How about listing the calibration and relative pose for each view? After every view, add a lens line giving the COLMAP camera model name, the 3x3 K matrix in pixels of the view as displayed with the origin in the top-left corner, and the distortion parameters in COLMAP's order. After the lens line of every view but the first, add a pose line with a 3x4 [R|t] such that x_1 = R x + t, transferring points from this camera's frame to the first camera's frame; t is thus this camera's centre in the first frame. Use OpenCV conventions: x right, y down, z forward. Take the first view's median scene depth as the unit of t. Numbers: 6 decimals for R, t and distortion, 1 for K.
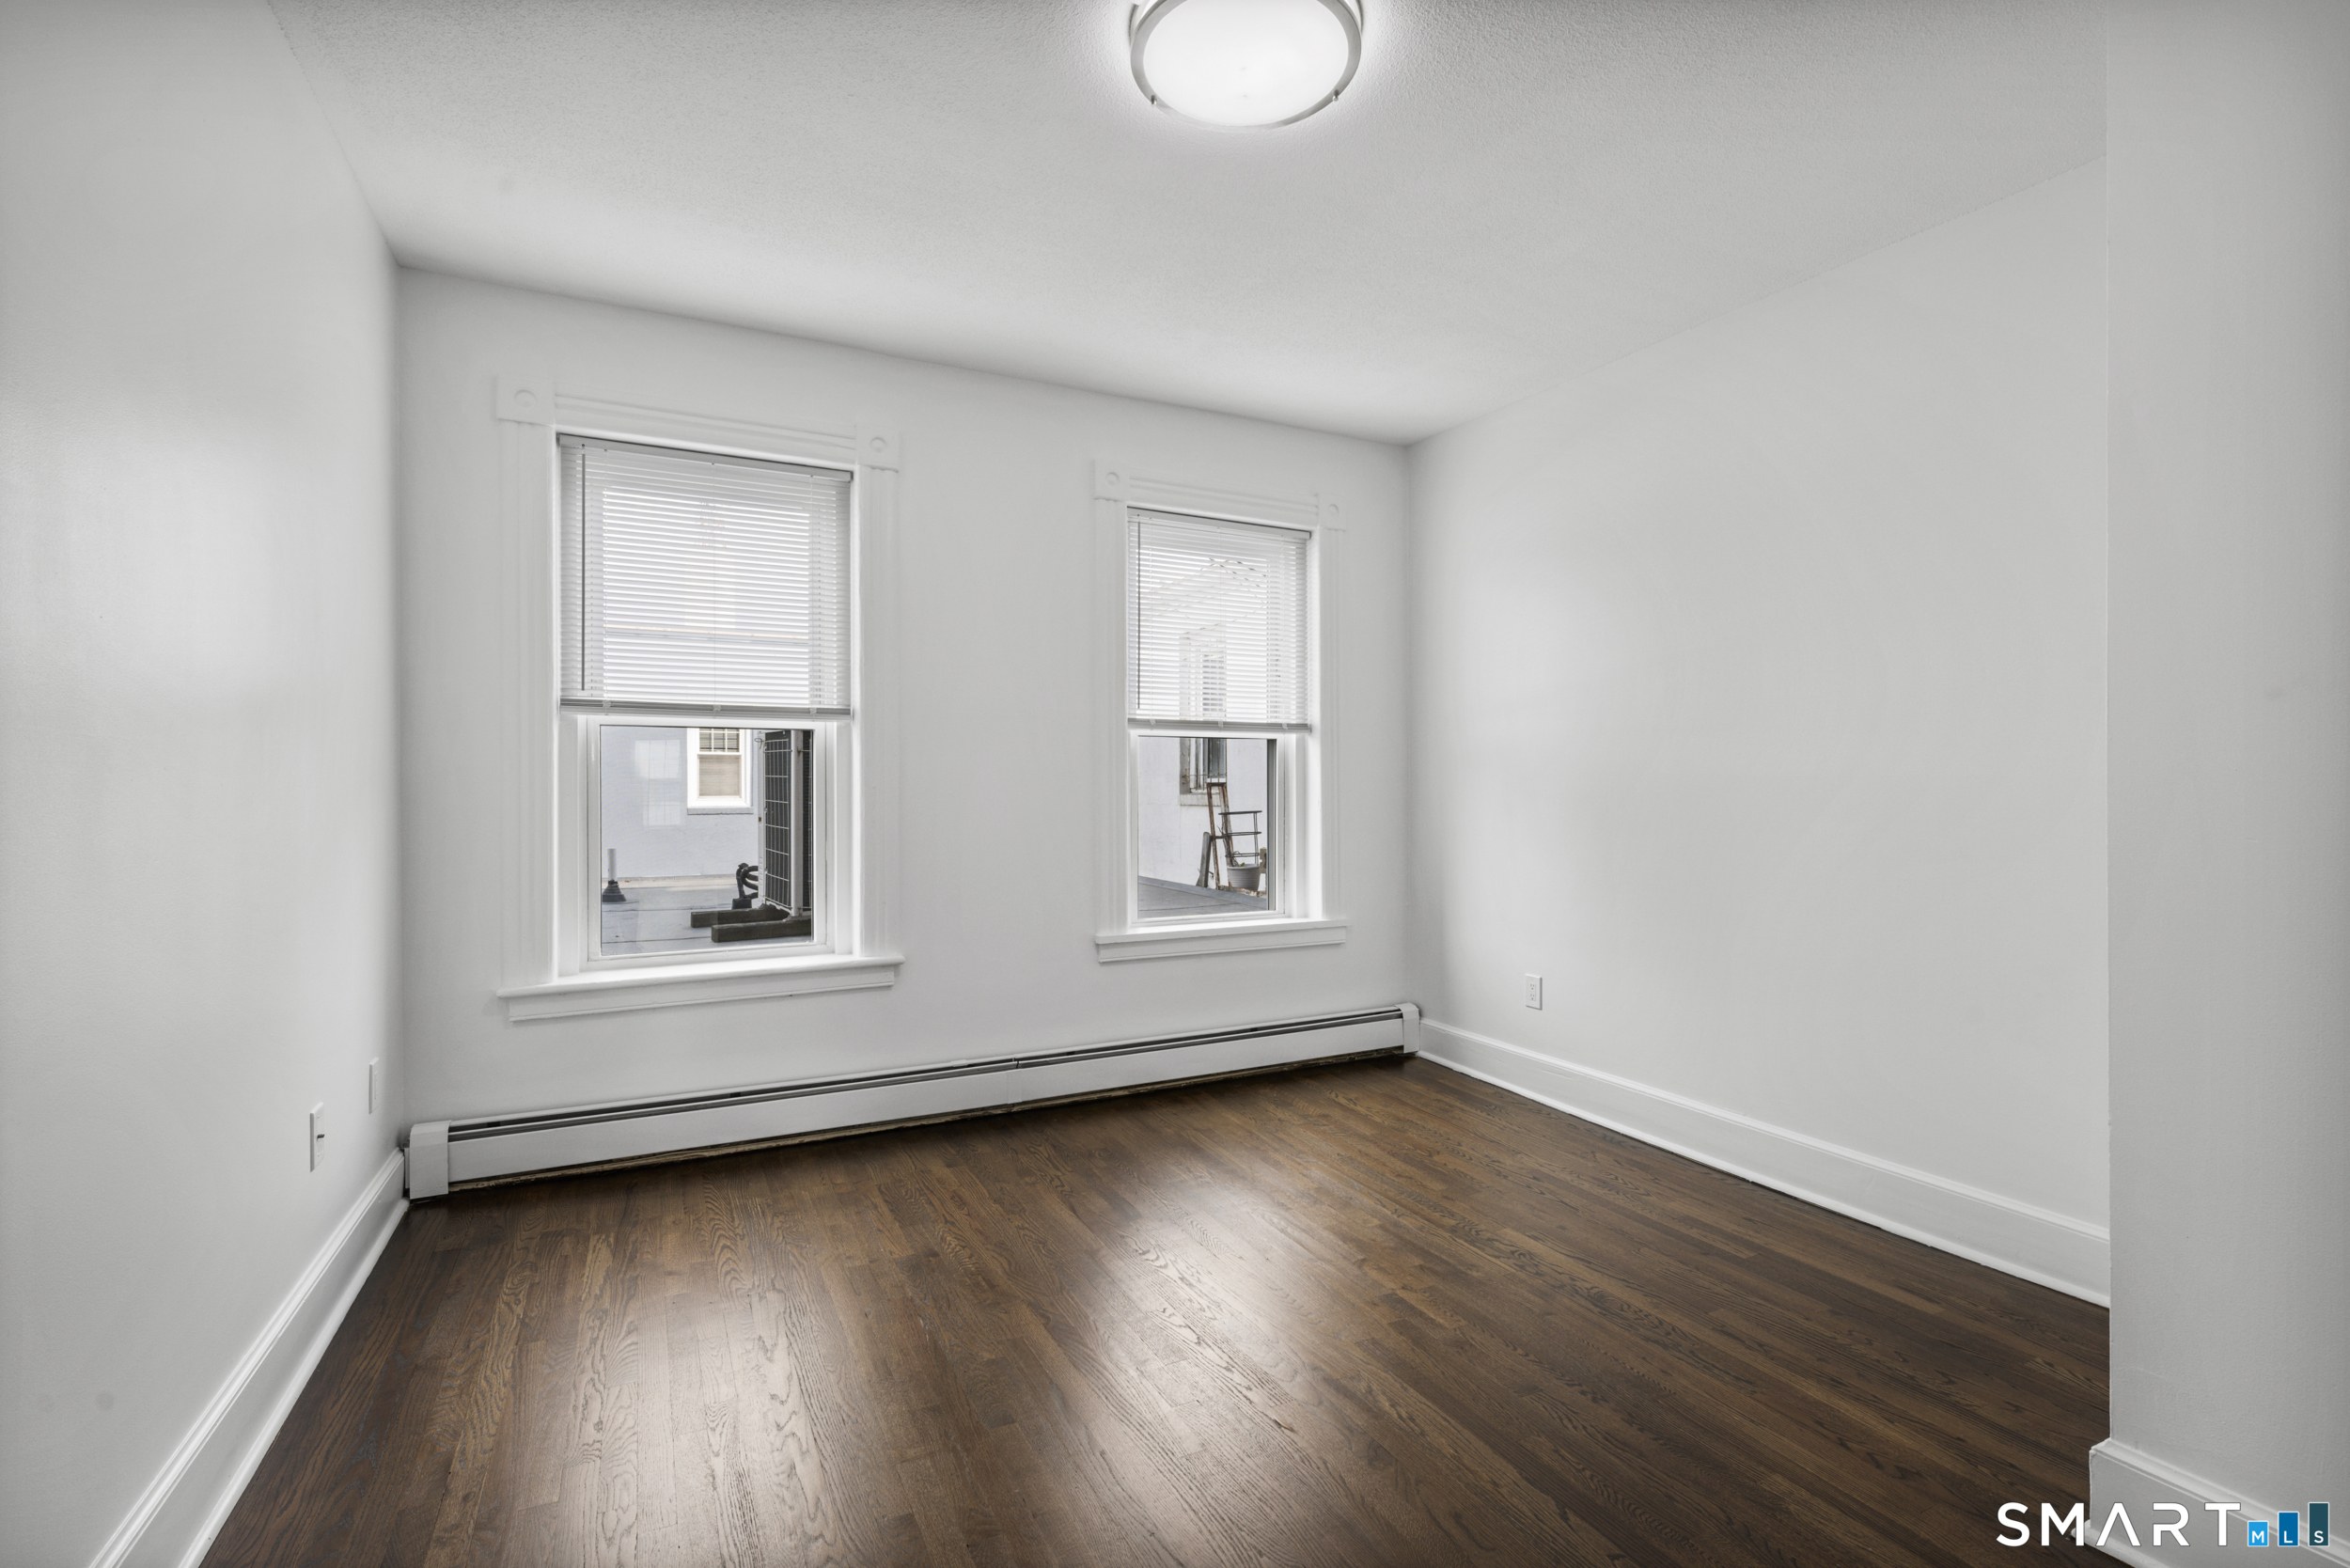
lens RADIAL K [[1413.0, 0, 1176.1], [0, 1413.0, 775.7], [0, 0, 1]] dist [-0.006343, -0.000520]
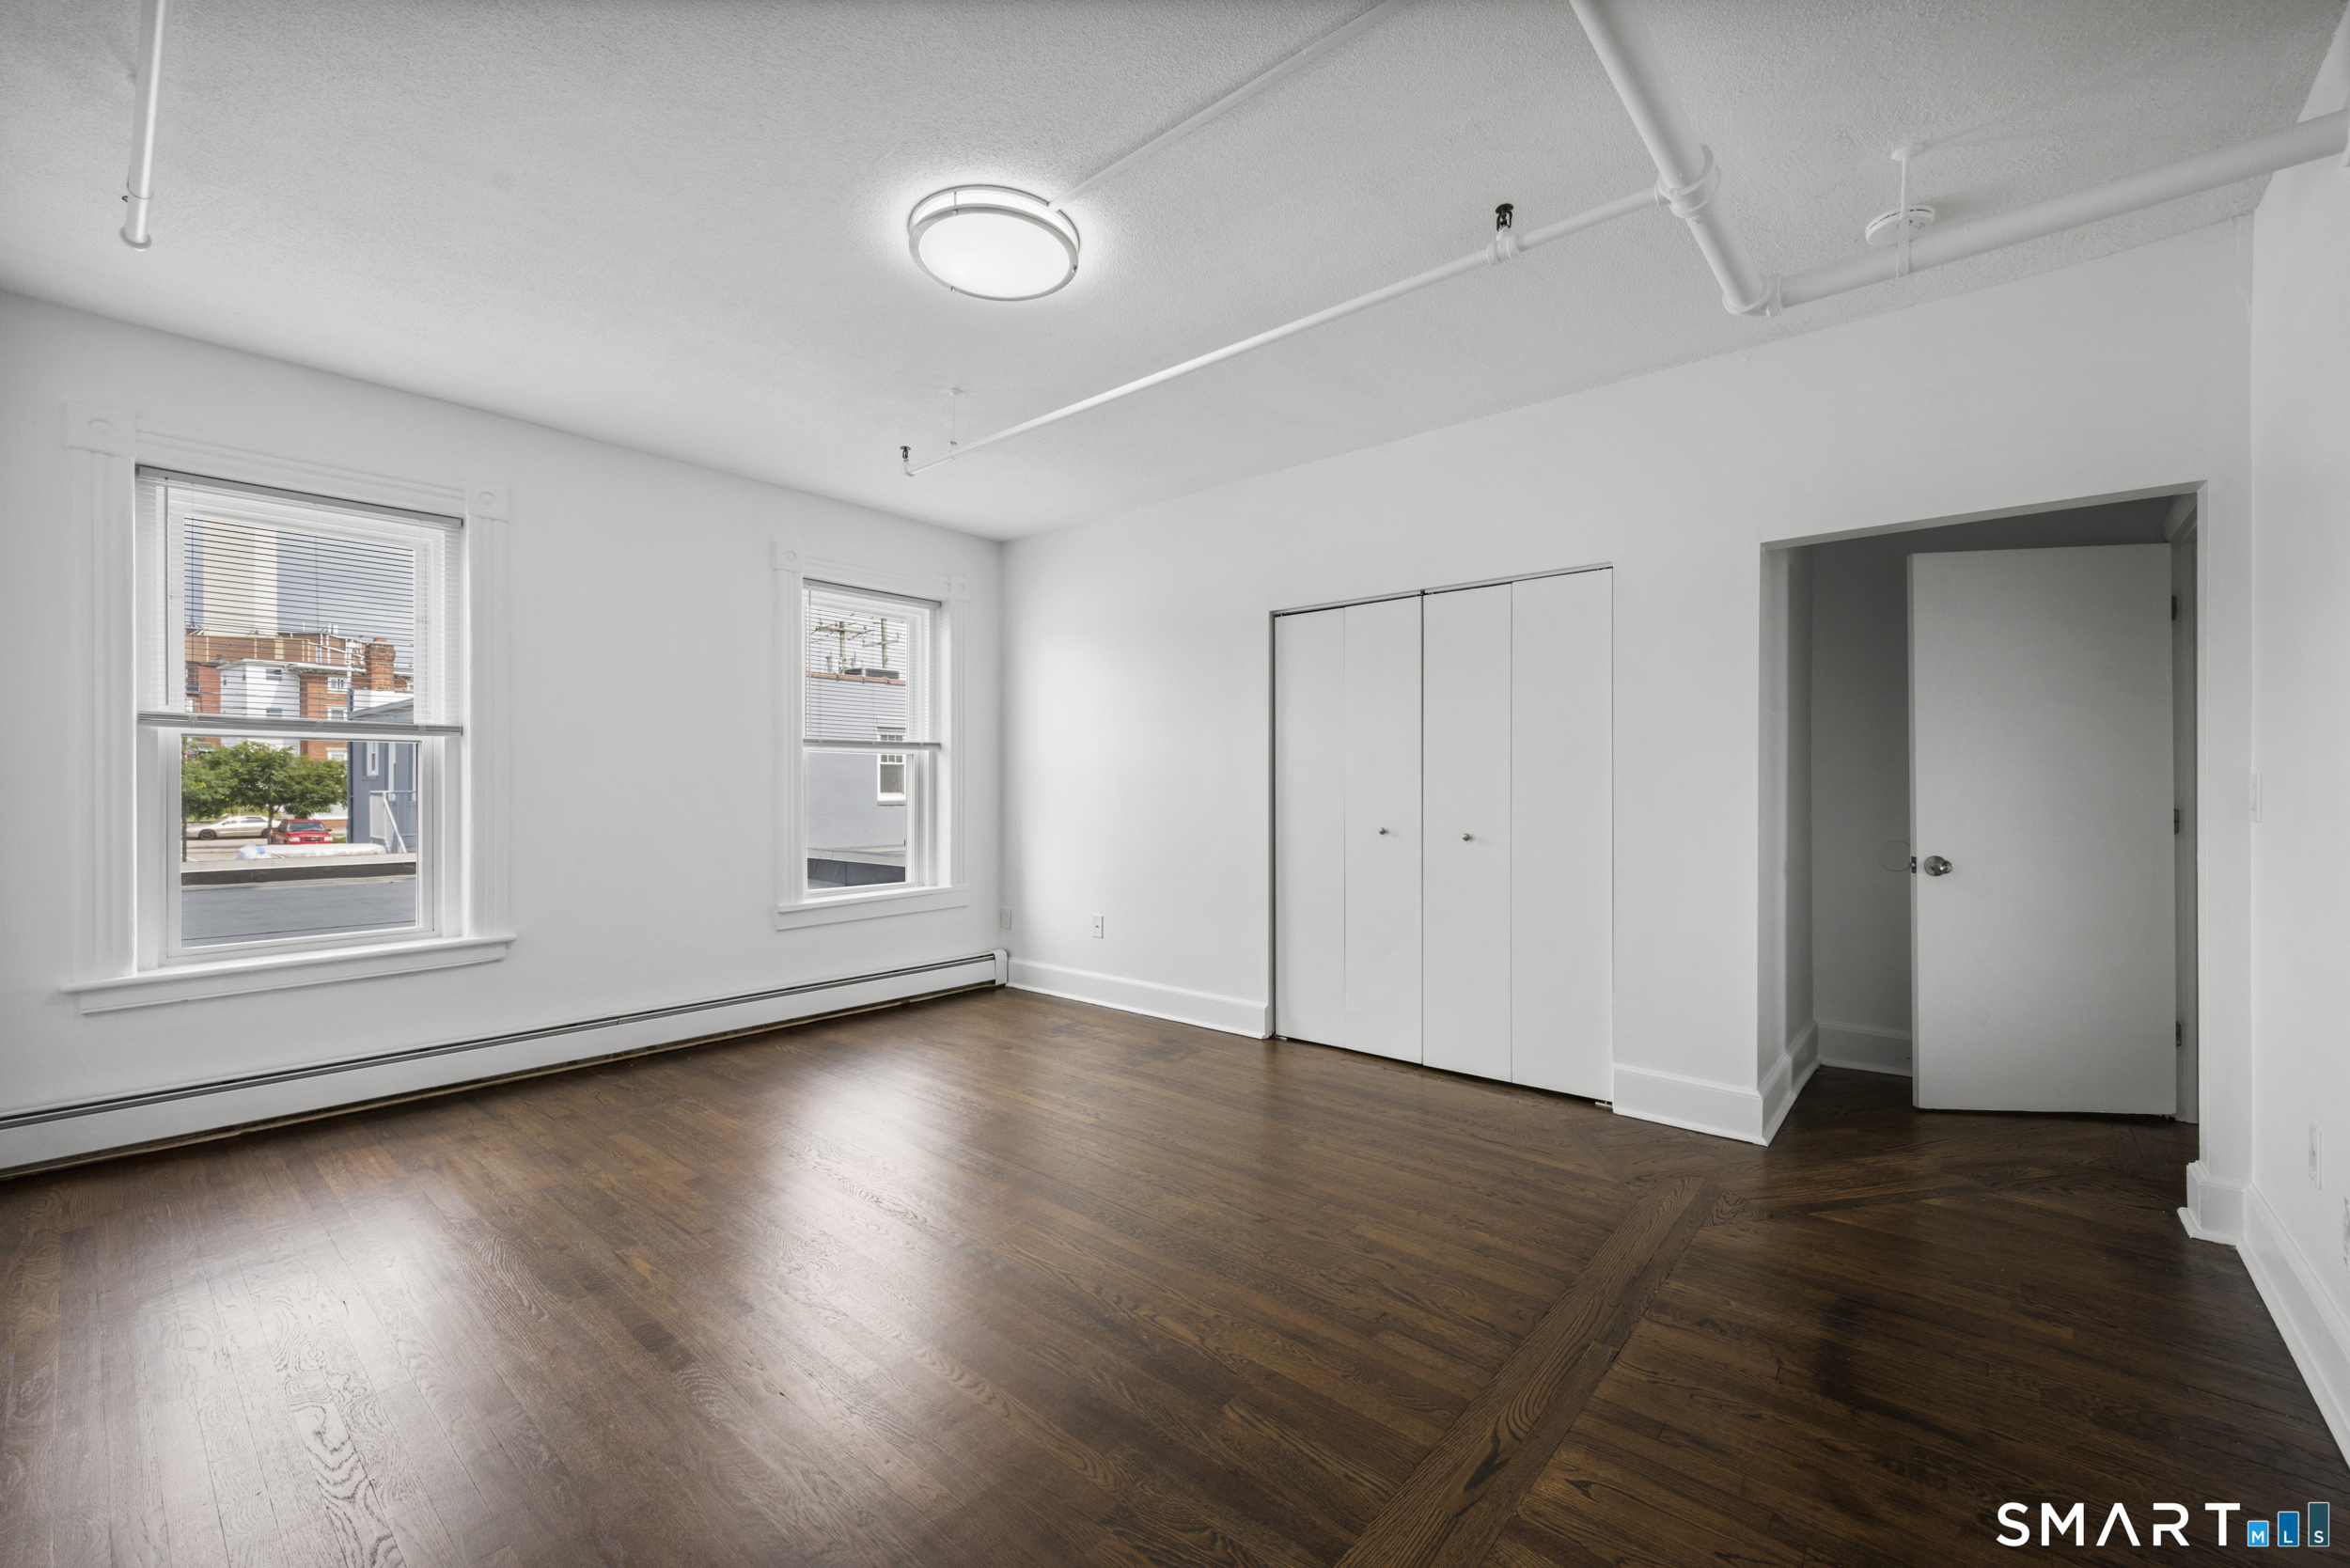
lens RADIAL K [[943.8, 0, 1172.3], [0, 943.8, 791.6], [0, 0, 1]] dist [0.001725, 0.000278]
pose [[0.970391, -0.005168, 0.241483, 0.130021], [0.002739, 0.999942, 0.010391, 0.000944], [-0.241523, -0.009422, 0.970349, 0.089333]]
